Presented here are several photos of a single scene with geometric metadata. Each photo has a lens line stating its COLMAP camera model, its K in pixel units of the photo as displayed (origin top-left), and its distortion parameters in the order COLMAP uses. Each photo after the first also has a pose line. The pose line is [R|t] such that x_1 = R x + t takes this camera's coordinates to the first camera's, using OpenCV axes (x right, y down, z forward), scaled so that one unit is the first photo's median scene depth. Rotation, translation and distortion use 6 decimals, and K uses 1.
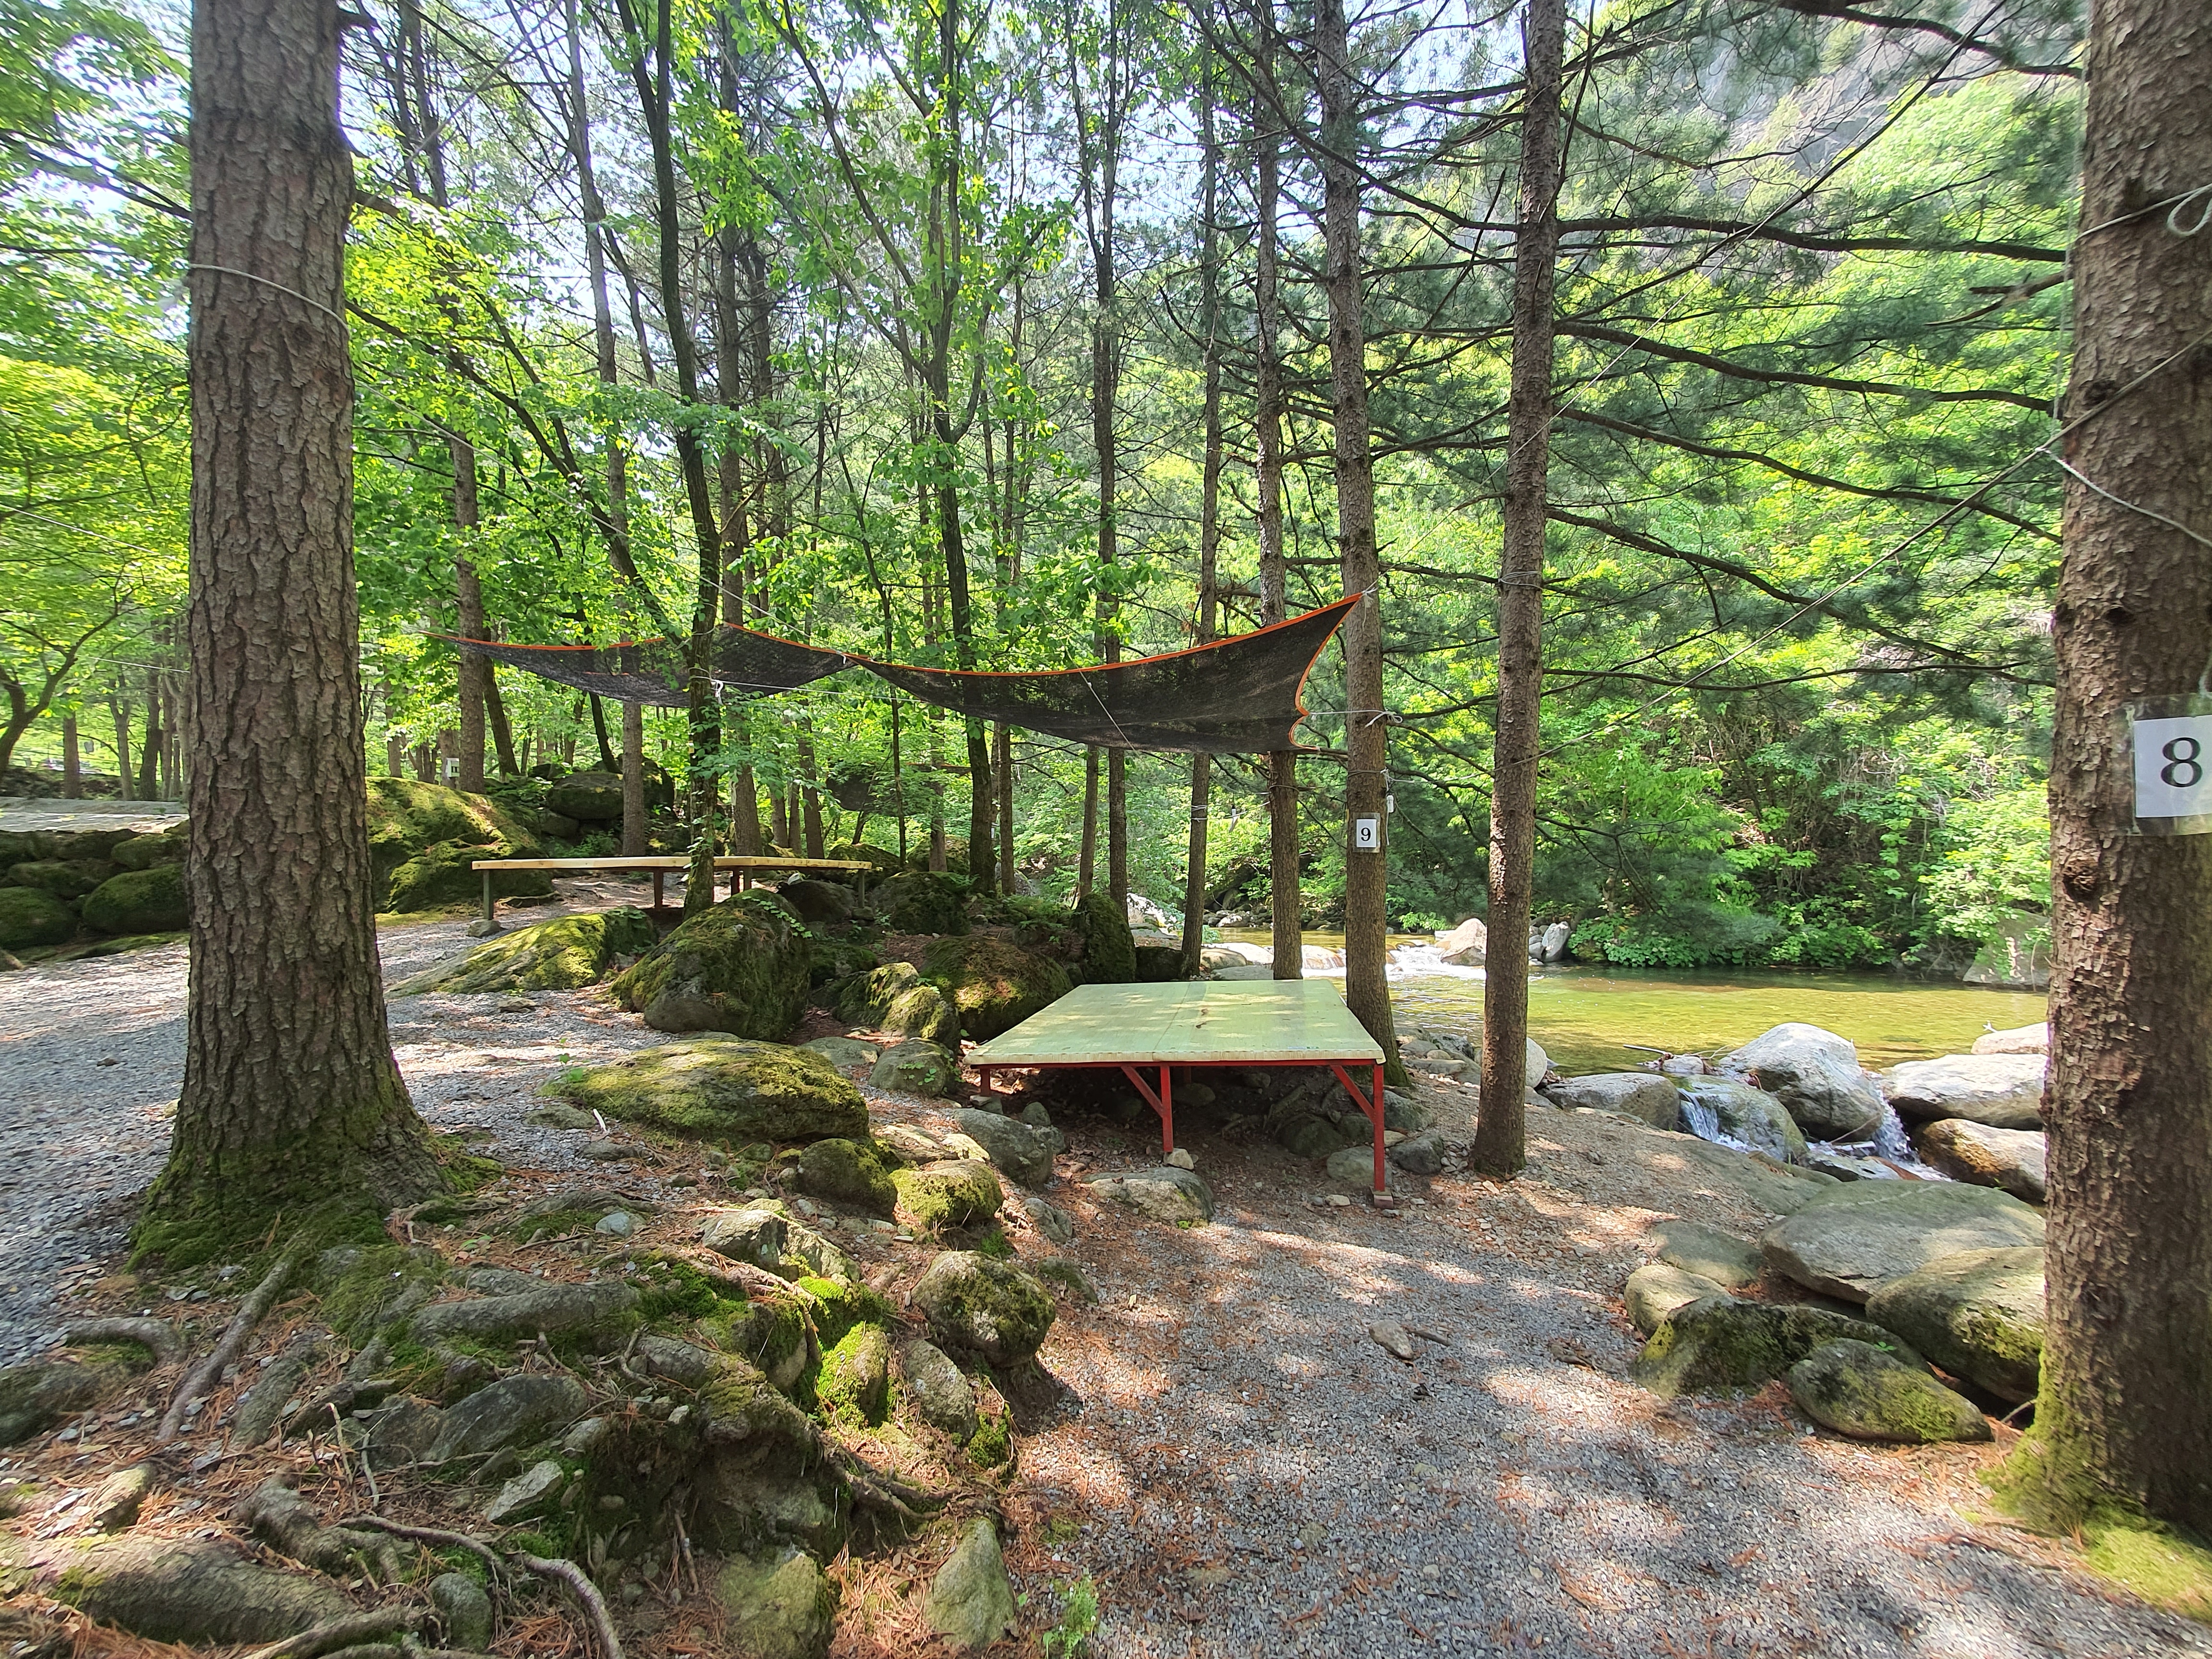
lens RADIAL K [[877.0, 0, 1114.2], [0, 877.0, 842.0], [0, 0, 1]] dist [-0.001753, -0.000512]
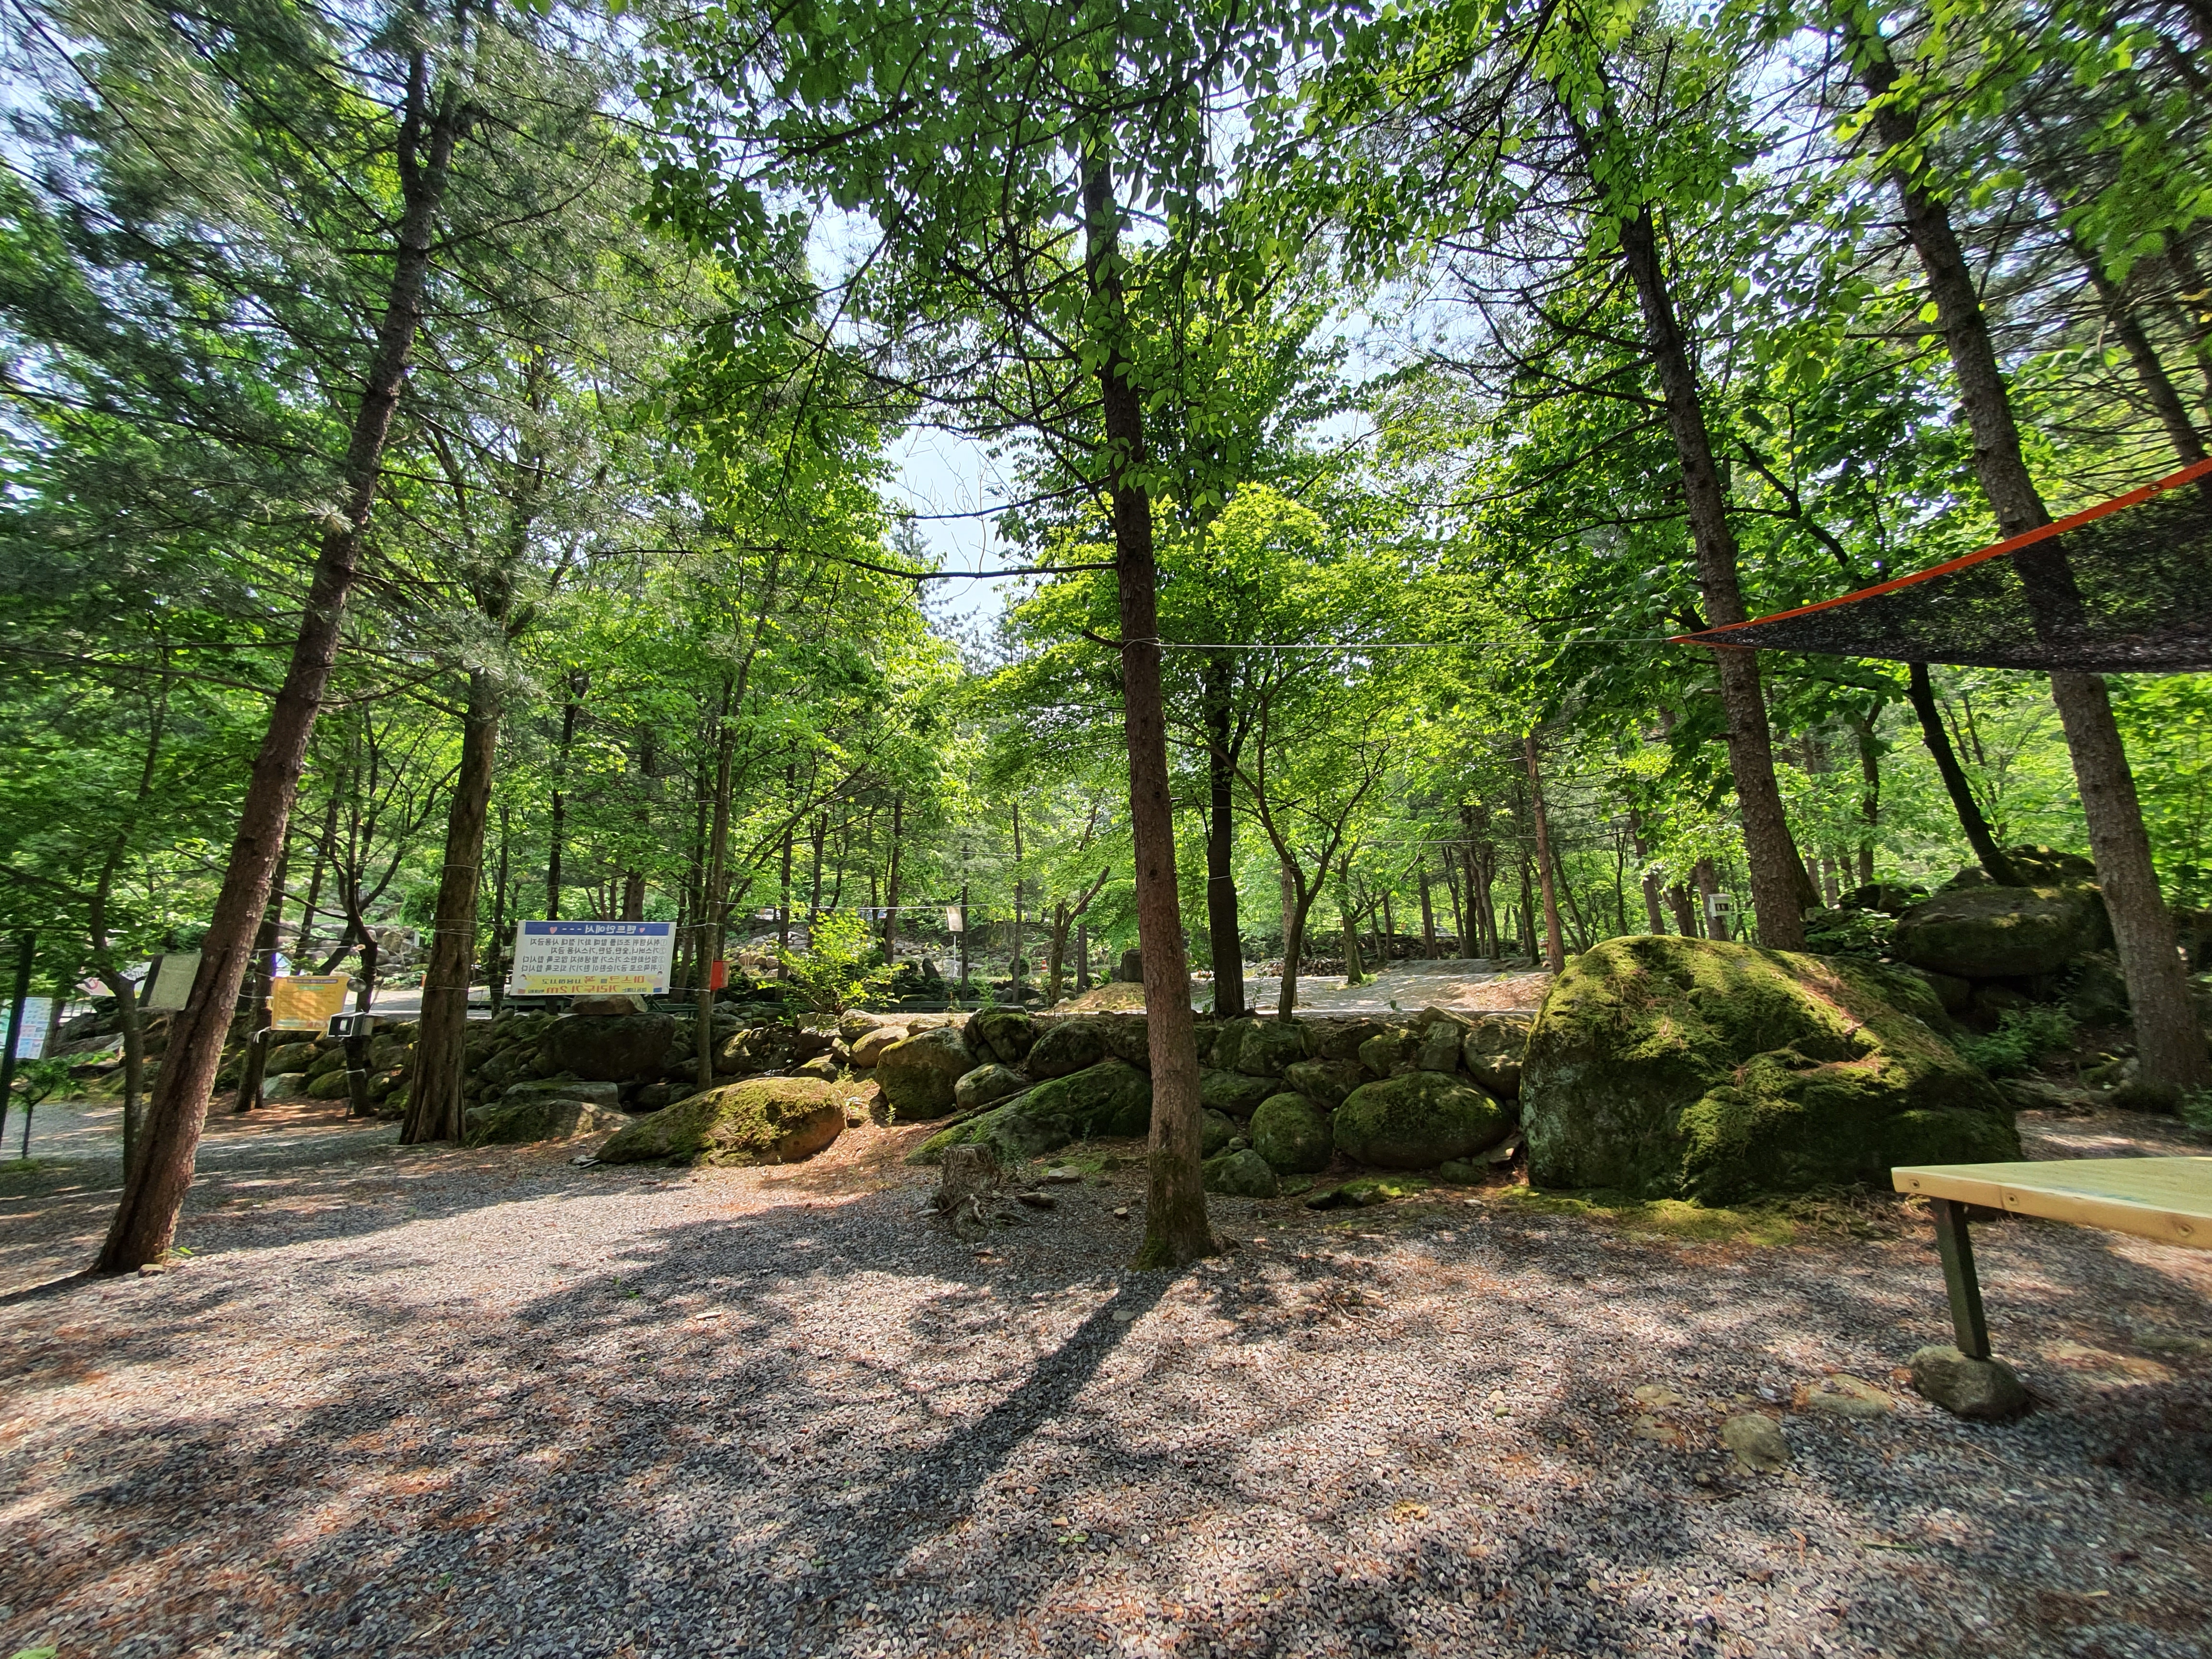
lens RADIAL K [[877.0, 0, 1114.2], [0, 877.0, 842.0], [0, 0, 1]] dist [-0.001753, -0.000512]
pose [[0.324076, -0.162458, -0.931978, -0.372813], [0.018809, 0.986056, -0.165345, -0.043593], [0.945844, 0.036055, 0.322613, 0.450391]]
